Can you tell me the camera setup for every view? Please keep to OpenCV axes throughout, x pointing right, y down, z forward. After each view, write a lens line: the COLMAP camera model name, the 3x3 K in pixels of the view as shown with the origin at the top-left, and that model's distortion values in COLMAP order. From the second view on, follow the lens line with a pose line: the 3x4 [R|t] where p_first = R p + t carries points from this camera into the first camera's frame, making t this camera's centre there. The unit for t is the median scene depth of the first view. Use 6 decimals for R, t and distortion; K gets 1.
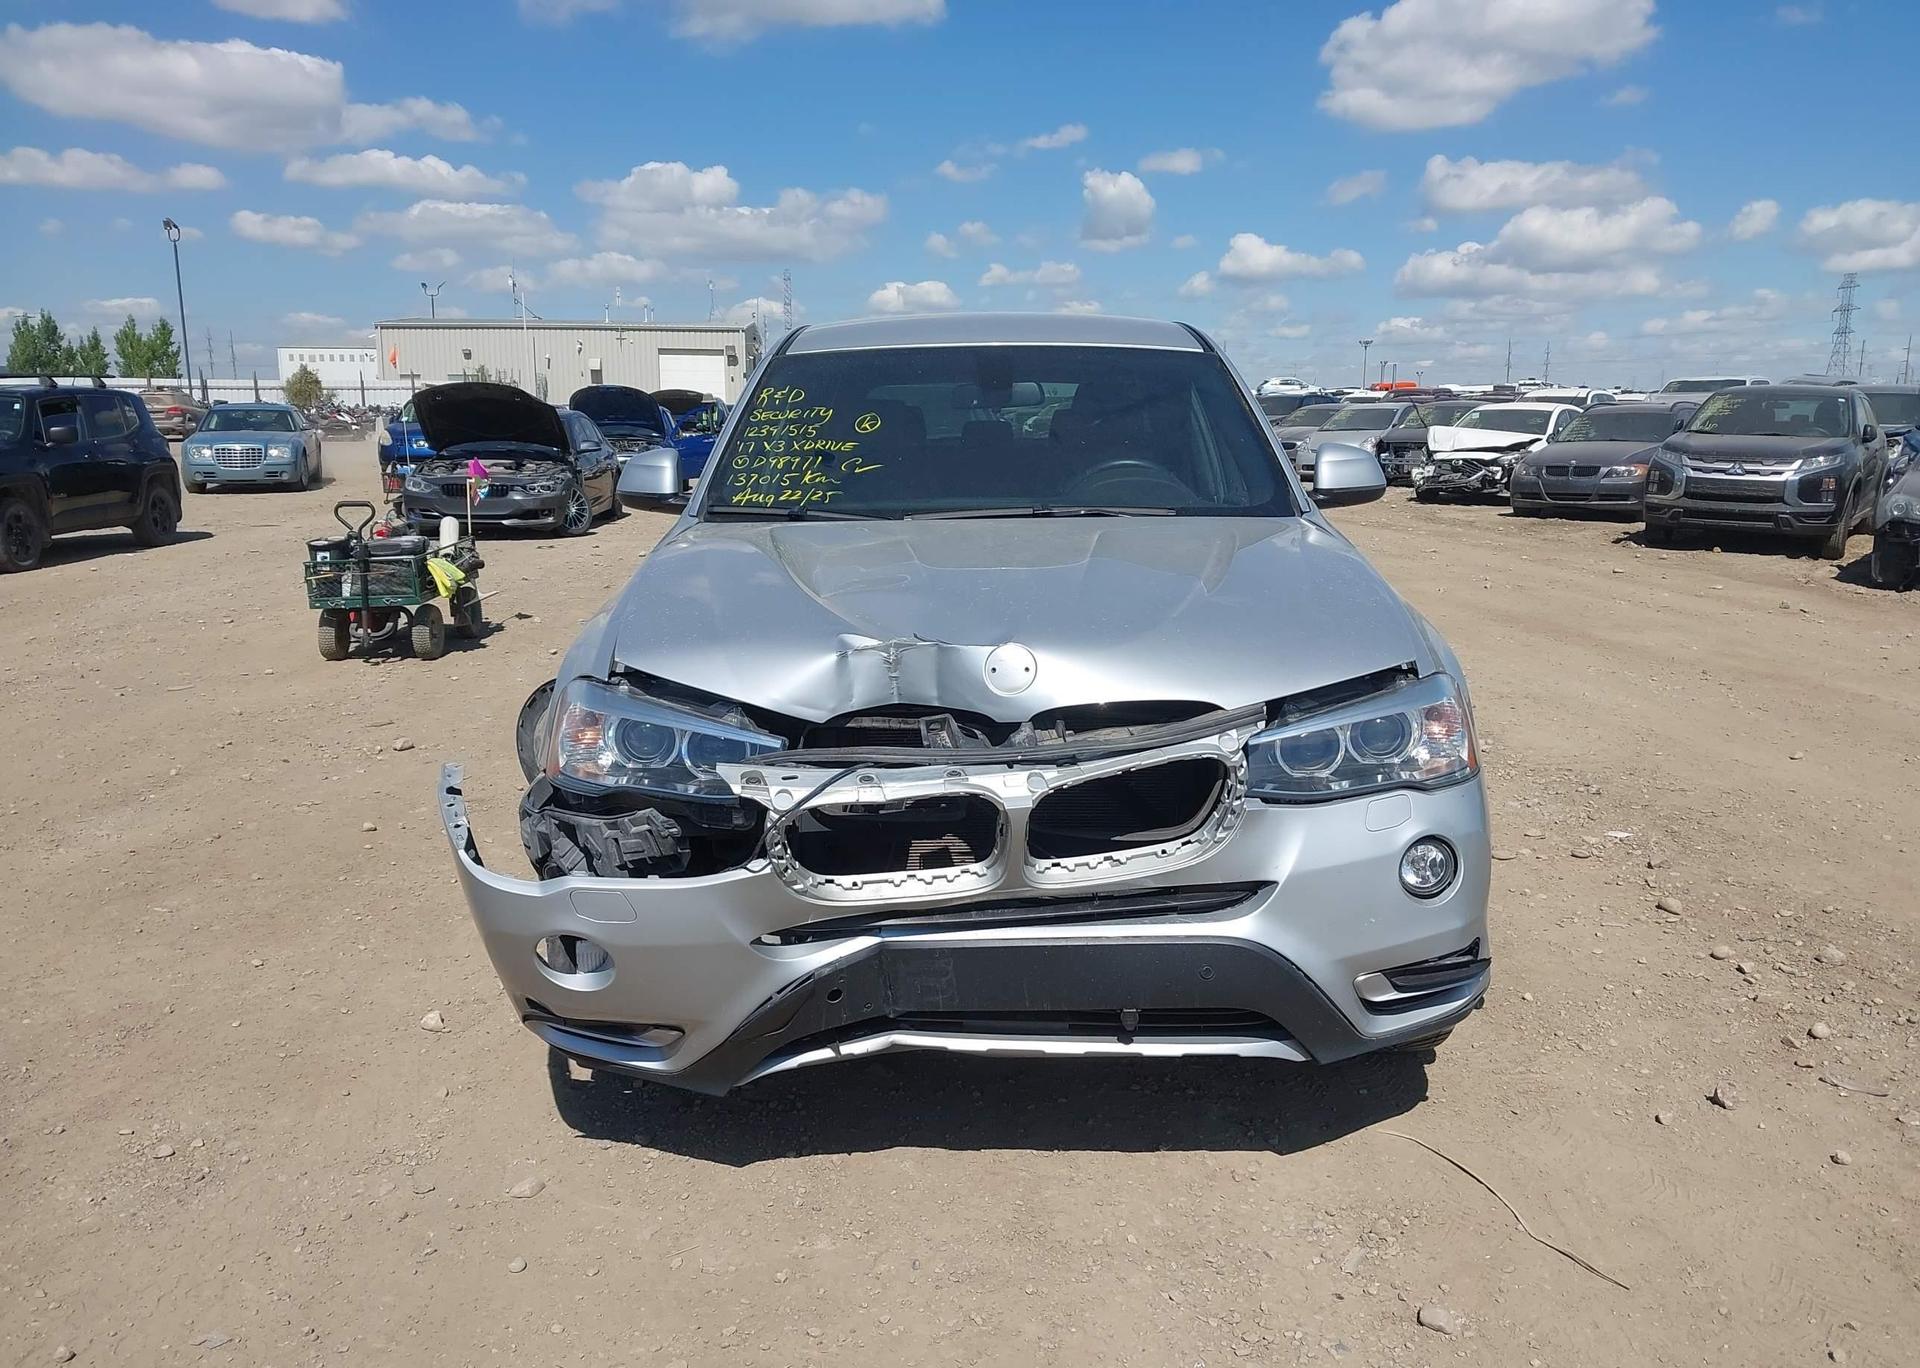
lens RADIAL K [[1534.2, 0, 960.6], [0, 1534.2, 691.8], [0, 0, 1]] dist [0.042744, -0.052256]
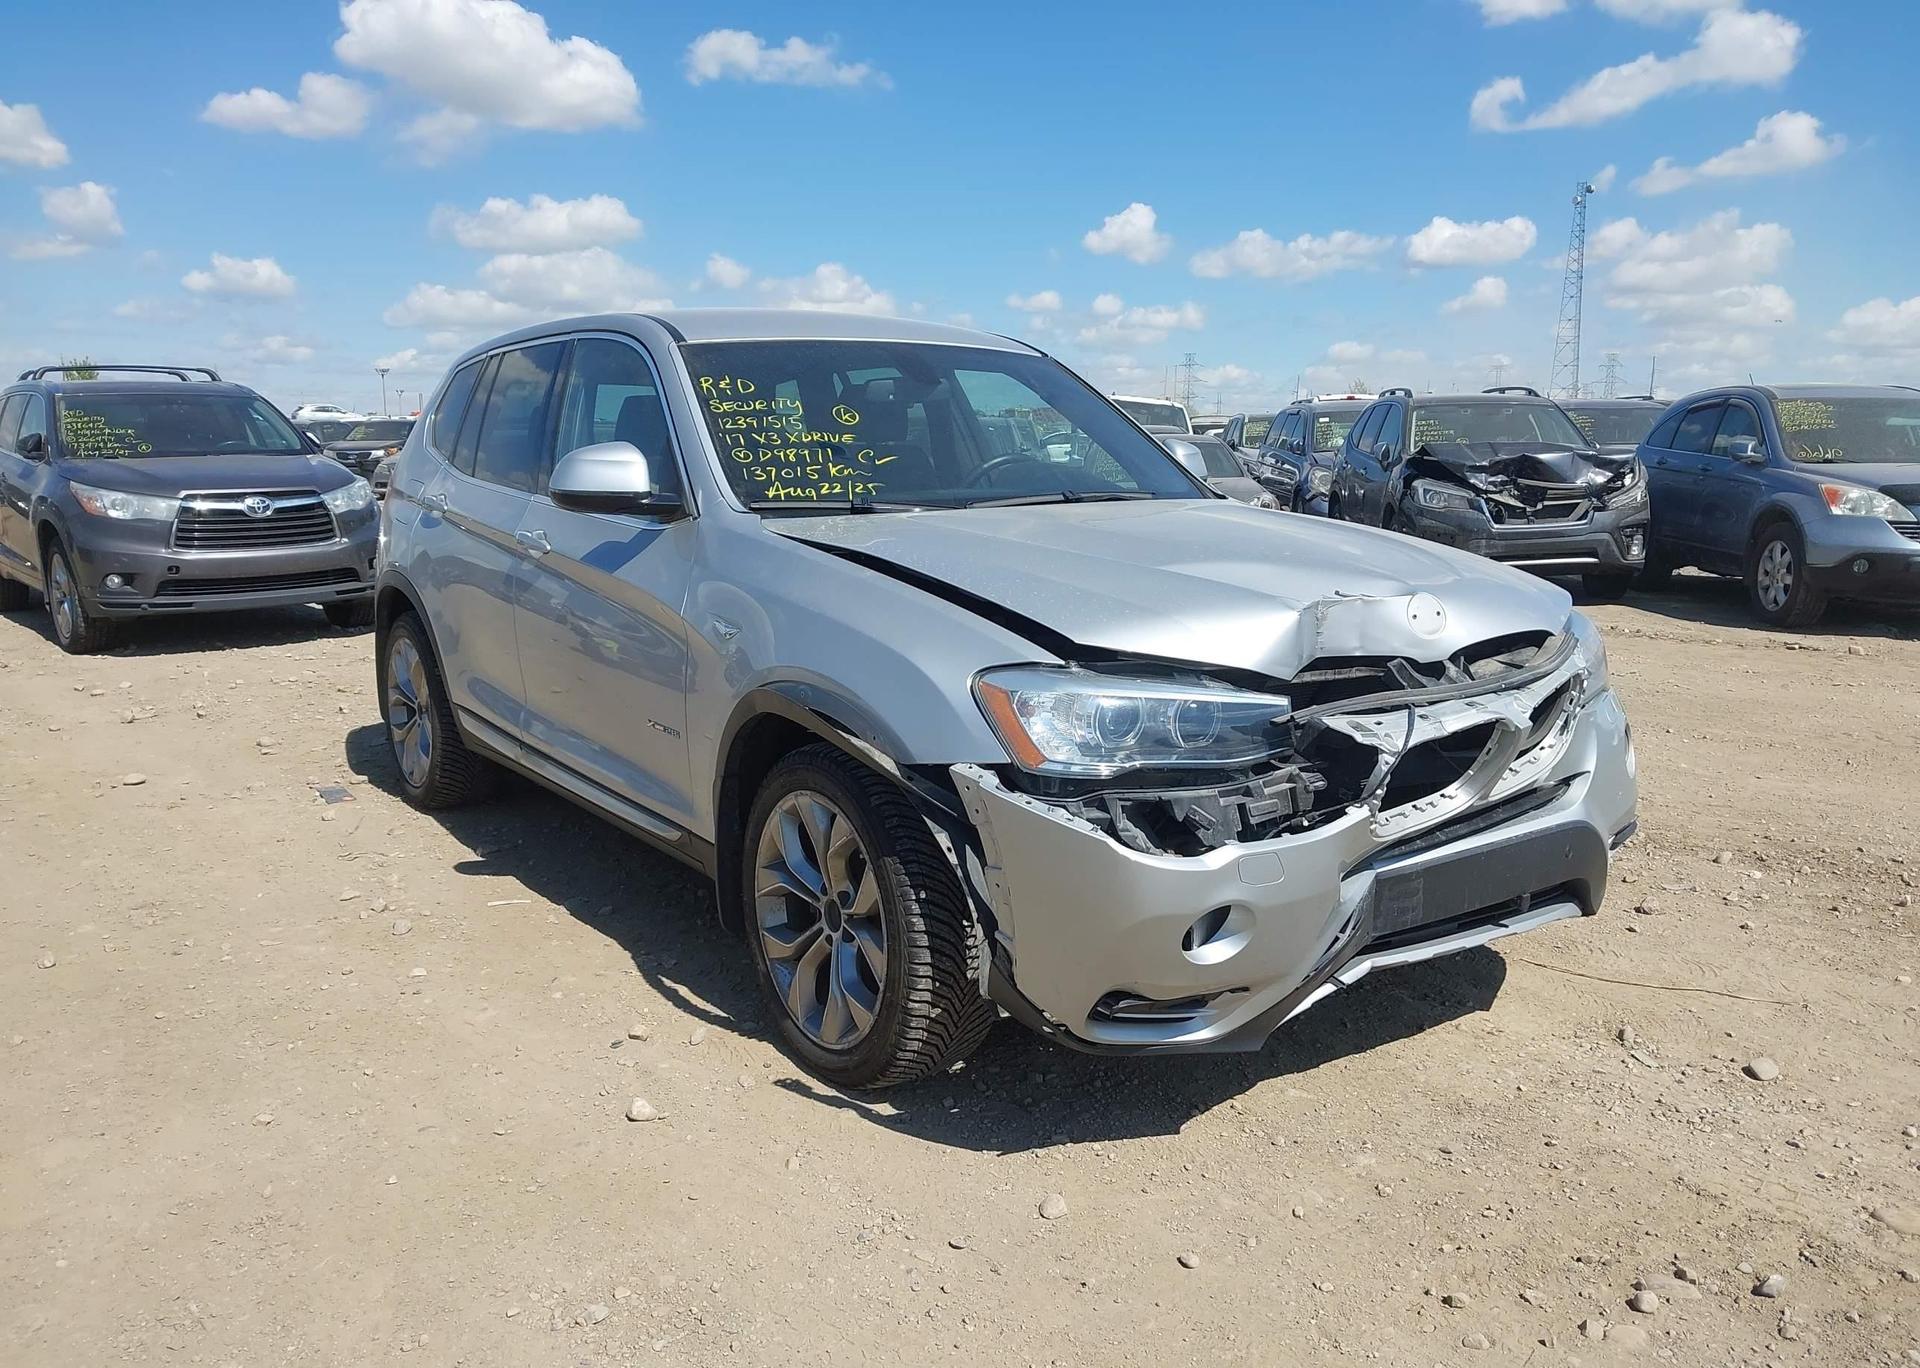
lens RADIAL K [[1534.2, 0, 954.3], [0, 1534.2, 710.9], [0, 0, 1]] dist [0.042744, -0.052256]
pose [[0.823593, -0.099826, 0.558327, -0.870716], [0.103686, 0.994300, 0.024828, -0.008788], [-0.557623, 0.037443, 0.829249, 0.252053]]
